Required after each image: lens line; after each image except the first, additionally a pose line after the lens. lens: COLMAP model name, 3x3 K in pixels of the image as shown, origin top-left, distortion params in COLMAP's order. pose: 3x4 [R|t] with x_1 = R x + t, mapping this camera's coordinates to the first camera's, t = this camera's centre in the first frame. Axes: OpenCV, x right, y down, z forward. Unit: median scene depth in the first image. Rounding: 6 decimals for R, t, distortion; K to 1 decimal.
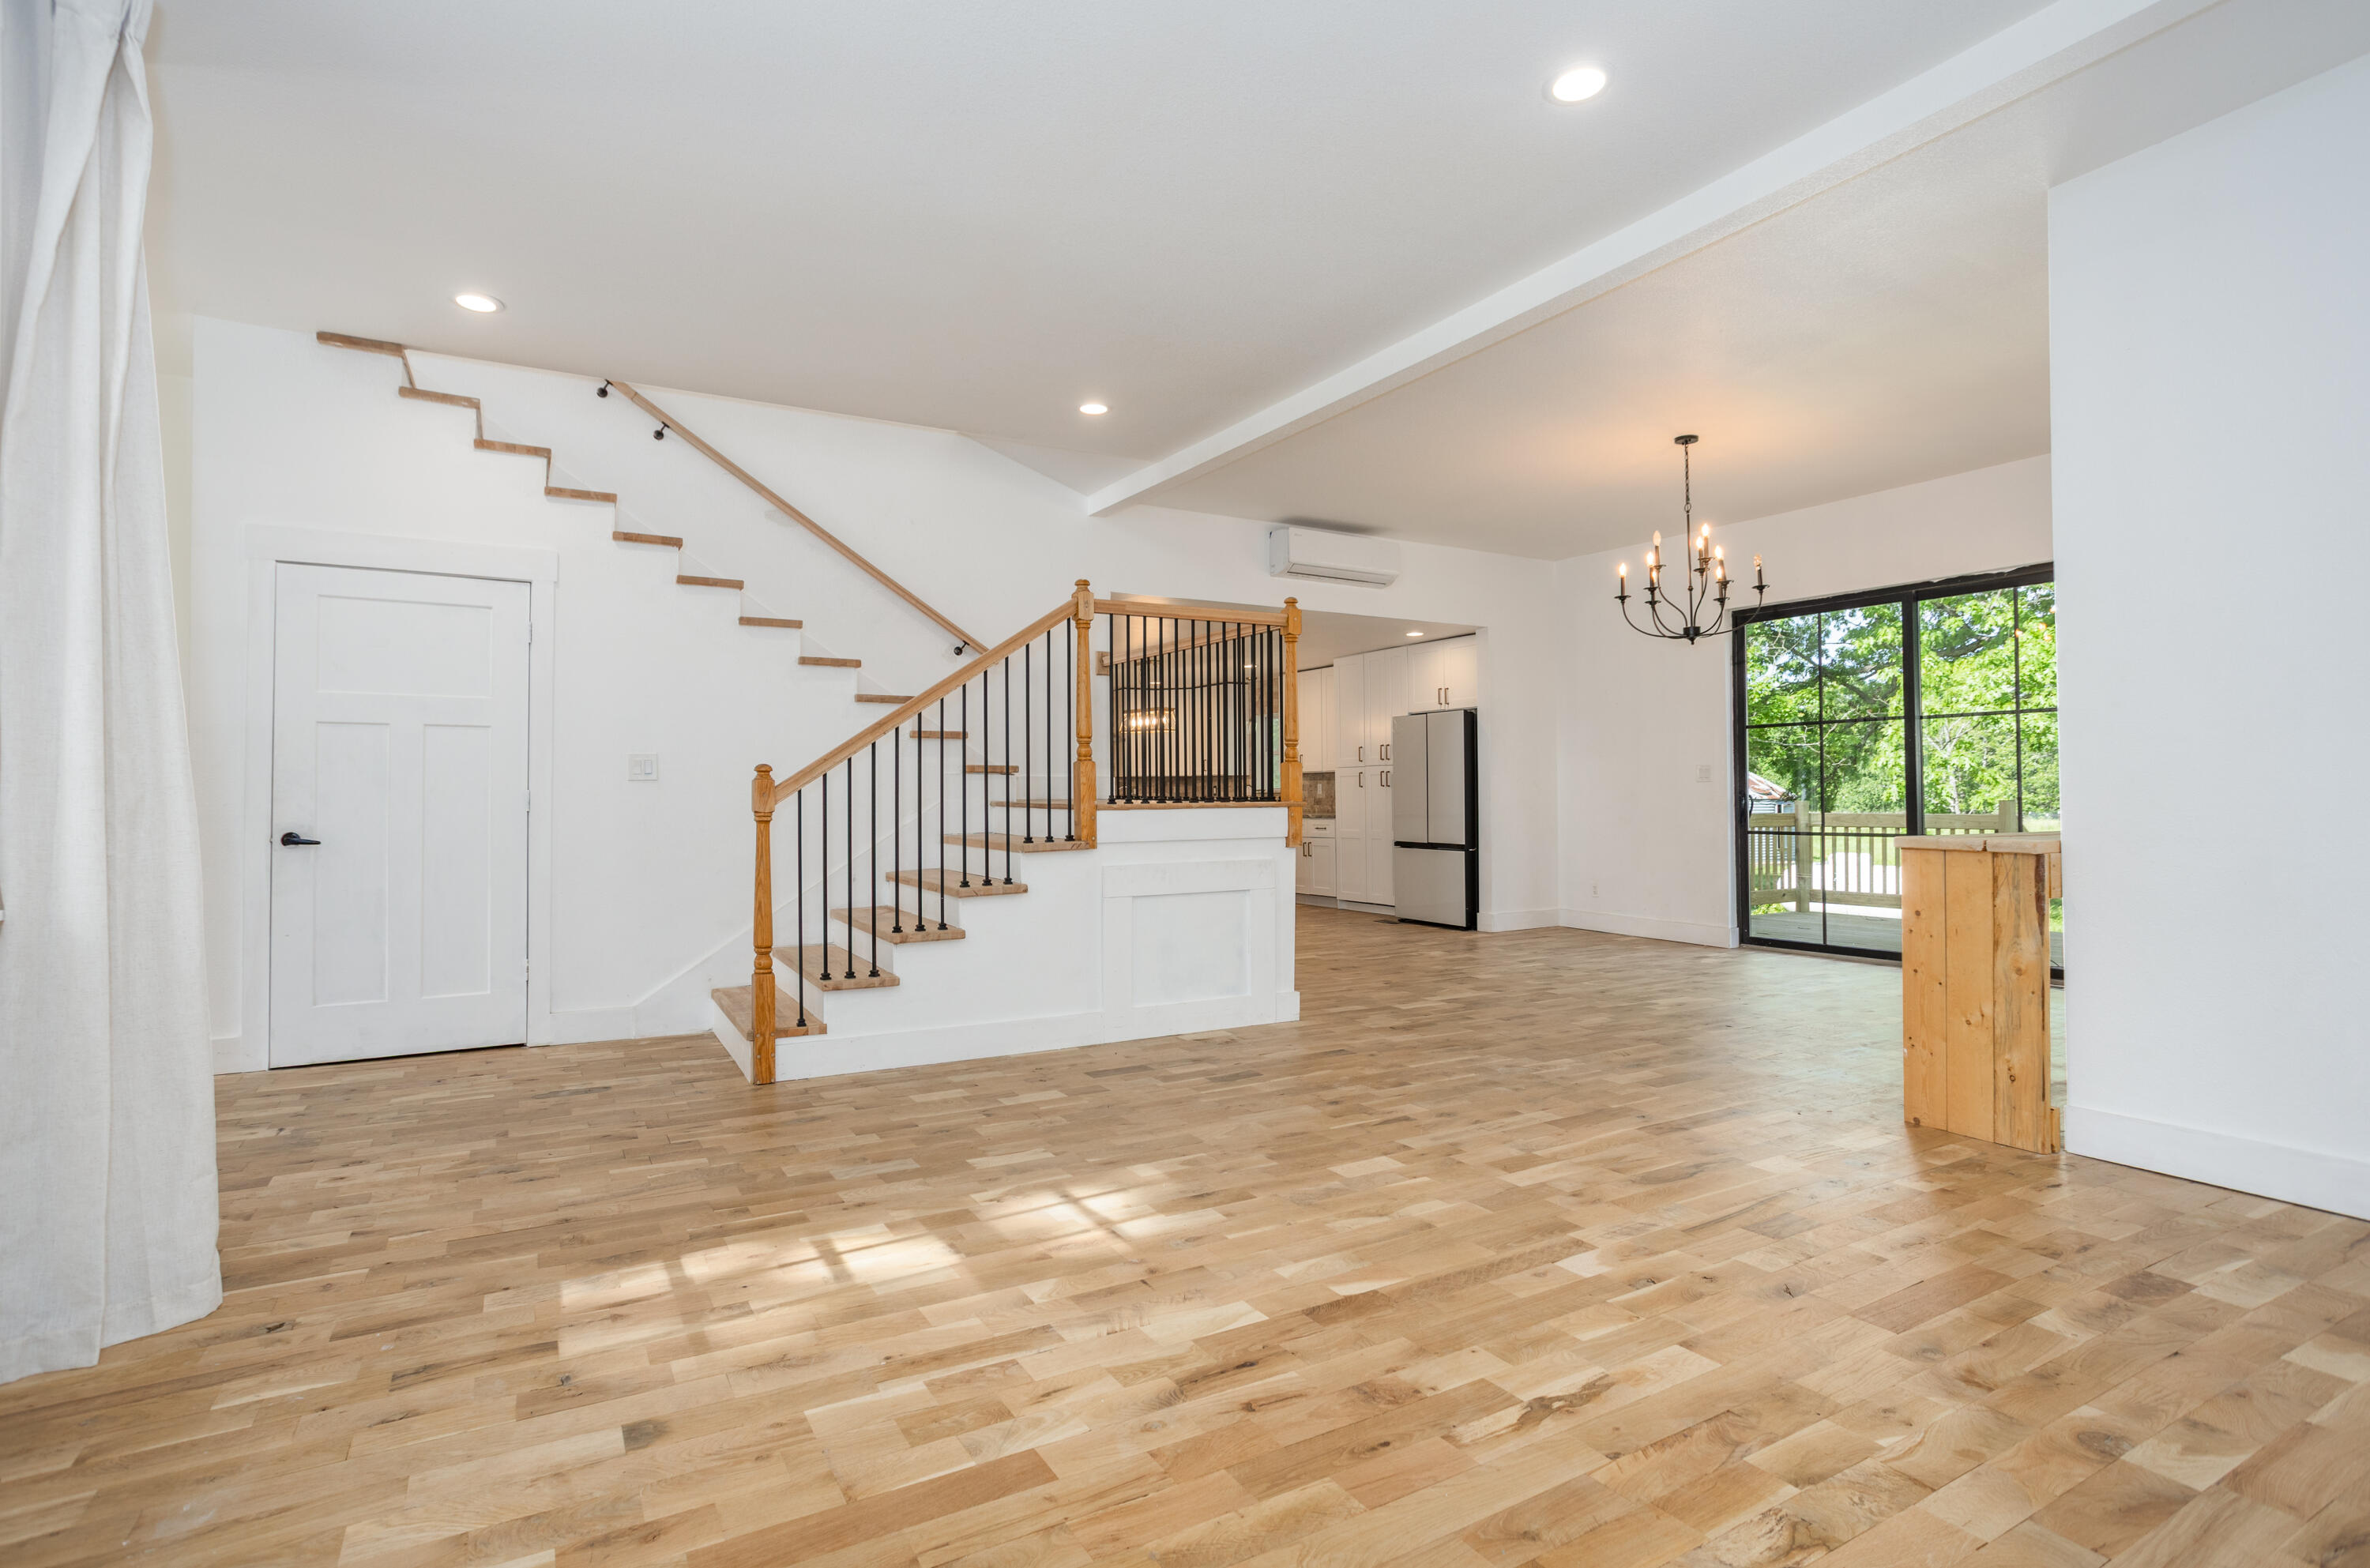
lens RADIAL K [[1157.3, 0, 1161.4], [0, 1157.3, 772.2], [0, 0, 1]] dist [-0.039191, 0.019353]
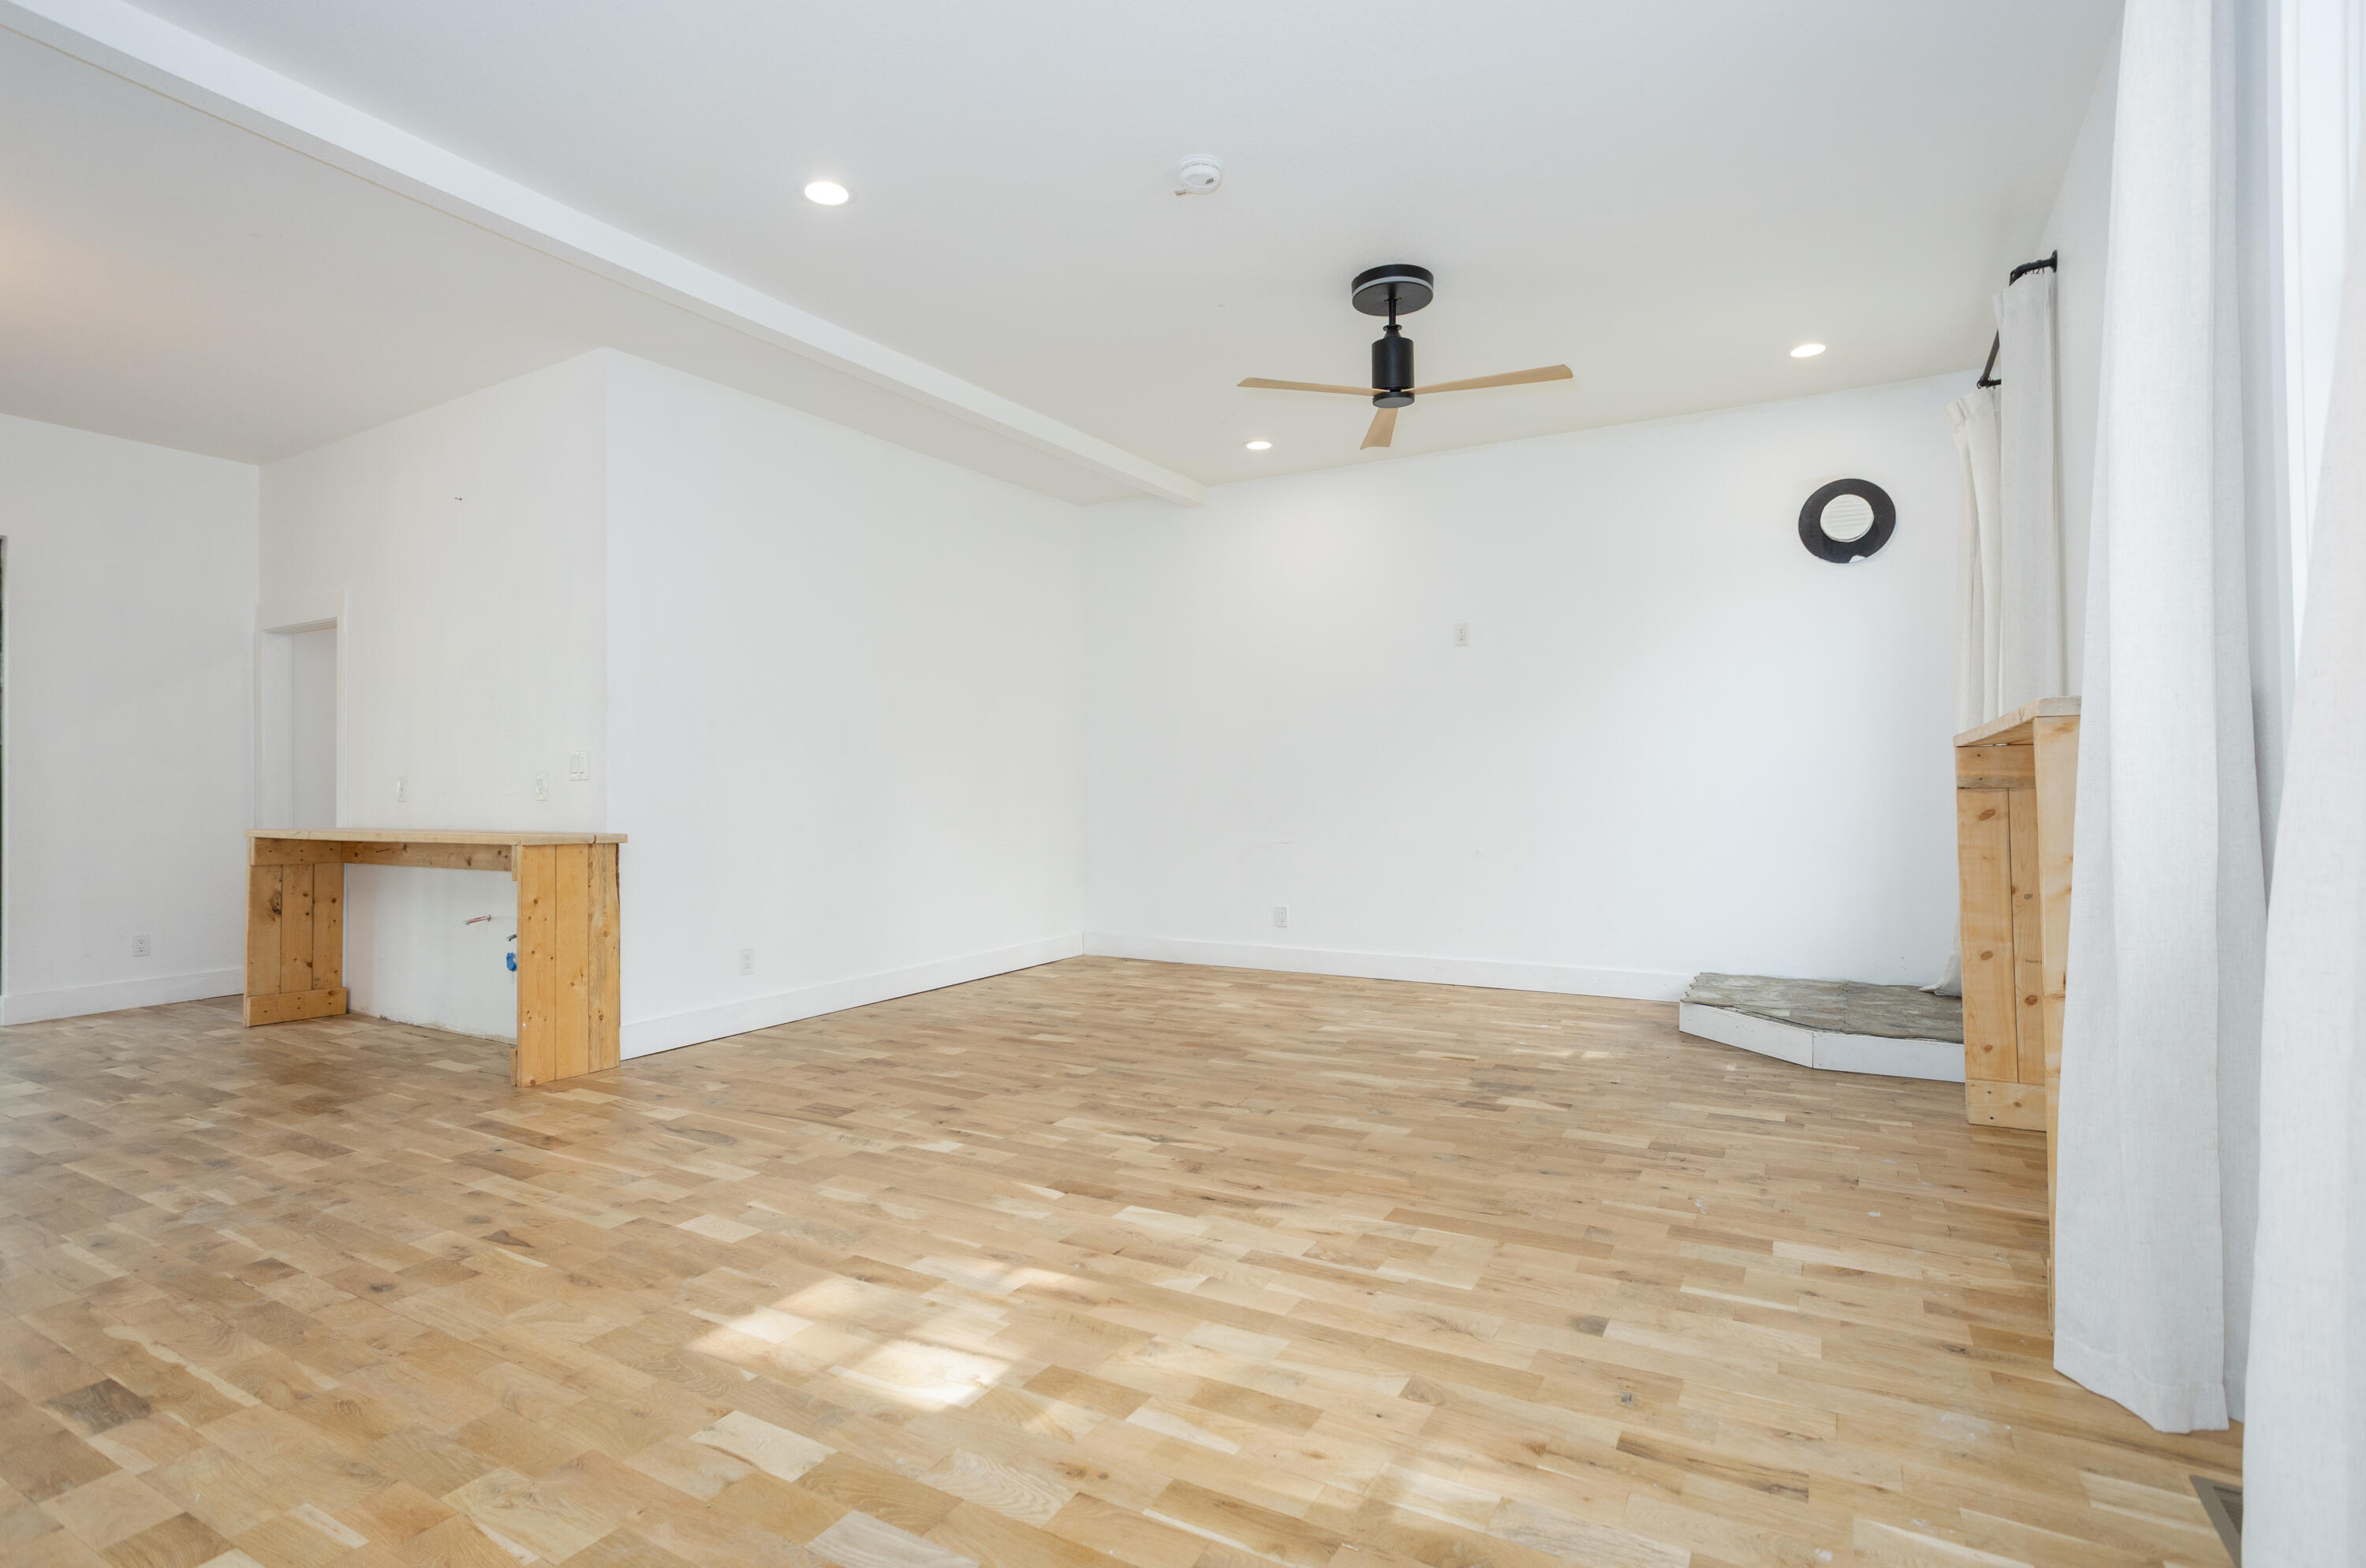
lens RADIAL K [[1180.9, 0, 1167.4], [0, 1180.9, 782.8], [0, 0, 1]] dist [-0.028617, 0.011142]
pose [[-0.520156, 0.017852, 0.853885, -1.035596], [-0.010795, 0.999564, -0.027474, 0.046243], [-0.854003, -0.023508, -0.519737, 1.641131]]
